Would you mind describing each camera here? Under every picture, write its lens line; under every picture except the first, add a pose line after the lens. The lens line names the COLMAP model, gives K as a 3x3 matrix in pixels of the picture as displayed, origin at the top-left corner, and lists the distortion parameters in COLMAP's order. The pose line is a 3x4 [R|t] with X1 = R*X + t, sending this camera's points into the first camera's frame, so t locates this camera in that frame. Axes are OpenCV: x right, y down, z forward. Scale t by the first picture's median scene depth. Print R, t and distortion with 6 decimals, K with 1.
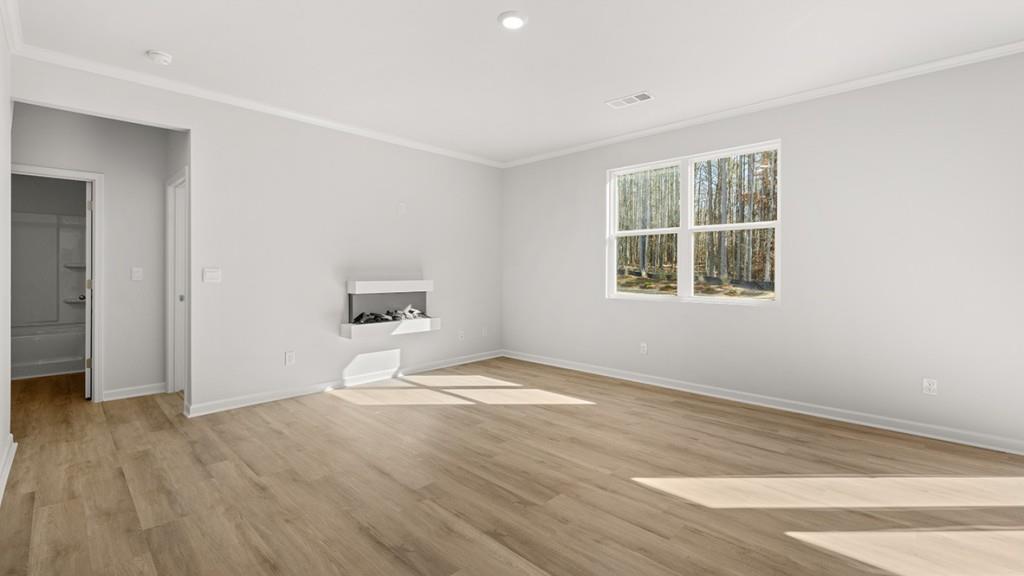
lens RADIAL K [[440.4, 0, 519.9], [0, 440.4, 270.8], [0, 0, 1]] dist [-0.001471, -0.000106]
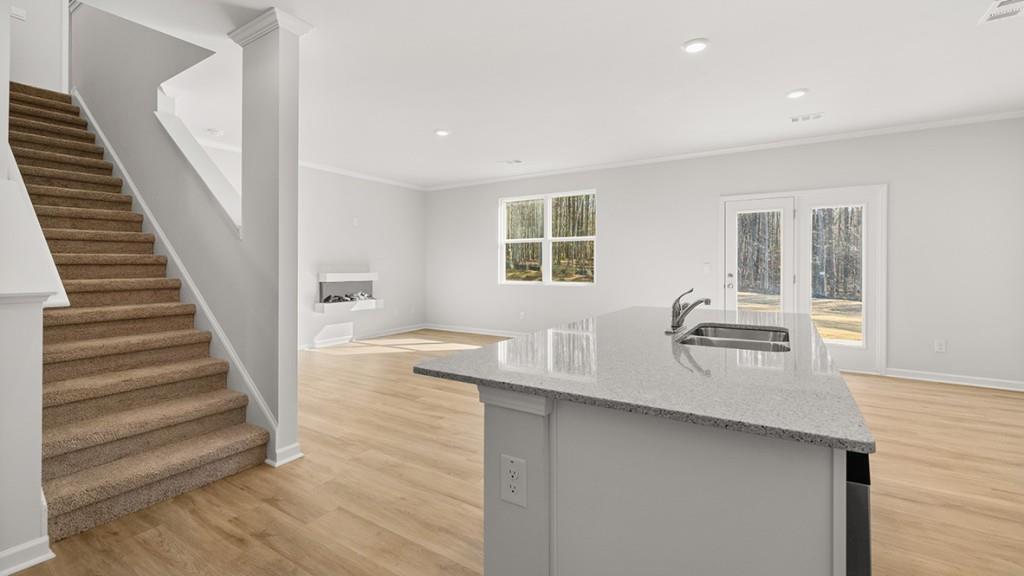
lens RADIAL K [[428.6, 0, 510.9], [0, 428.6, 263.2], [0, 0, 1]] dist [0.000385, 0.000079]
pose [[0.981640, -0.000285, 0.190742, -0.044275], [0.001729, 0.999971, -0.007404, 0.001849], [-0.190735, 0.007598, 0.981612, -0.482896]]
